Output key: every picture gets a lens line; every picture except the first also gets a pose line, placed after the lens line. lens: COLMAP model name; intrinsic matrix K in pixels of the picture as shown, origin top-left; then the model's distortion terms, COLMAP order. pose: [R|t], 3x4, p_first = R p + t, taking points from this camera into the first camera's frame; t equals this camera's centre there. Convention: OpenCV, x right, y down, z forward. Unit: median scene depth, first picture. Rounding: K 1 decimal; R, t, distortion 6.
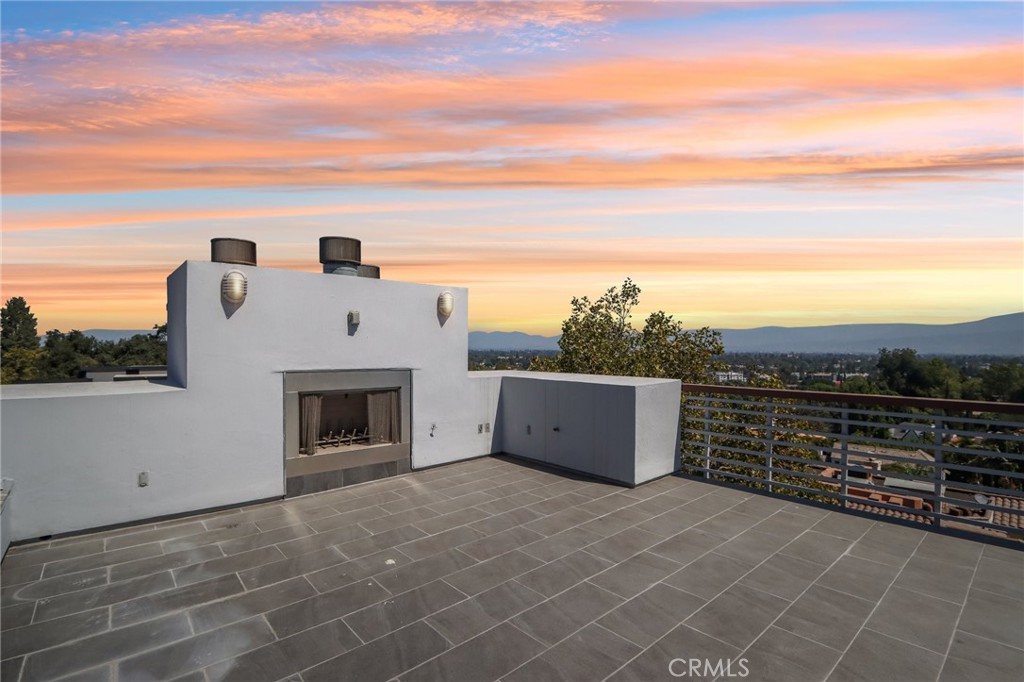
lens RADIAL K [[479.5, 0, 507.5], [0, 479.5, 344.9], [0, 0, 1]] dist [-0.019518, 0.004869]
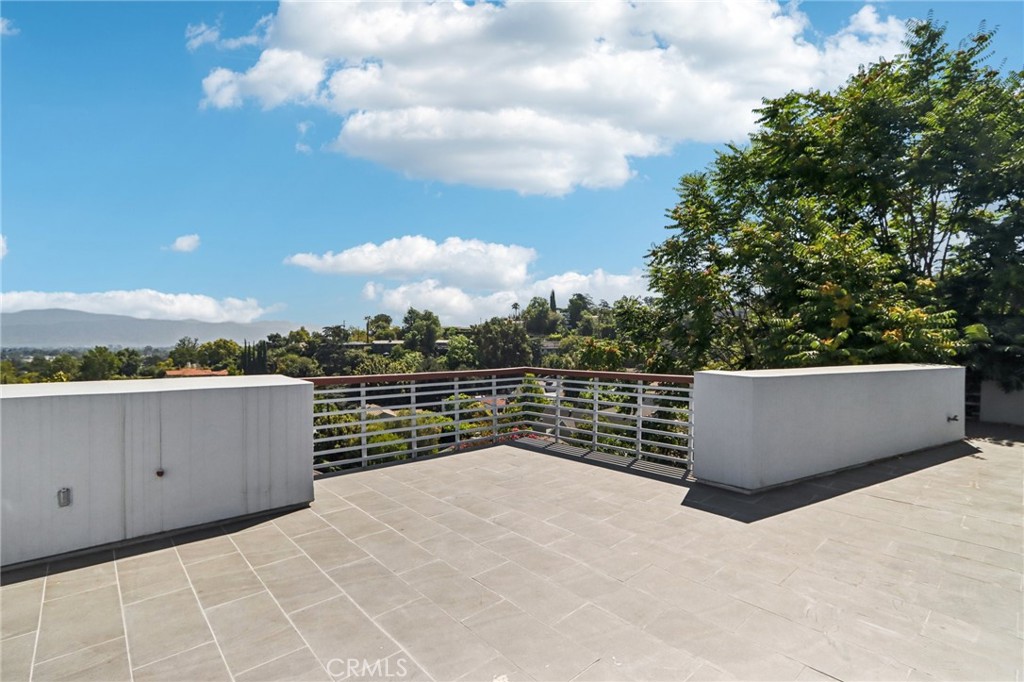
lens RADIAL K [[479.5, 0, 508.1], [0, 479.5, 338.2], [0, 0, 1]] dist [-0.019518, 0.004869]
pose [[-0.020488, 0.007852, 0.999759, -0.639880], [-0.009284, 0.999925, -0.008043, 0.011051], [-0.999747, -0.009446, -0.020413, 0.744248]]
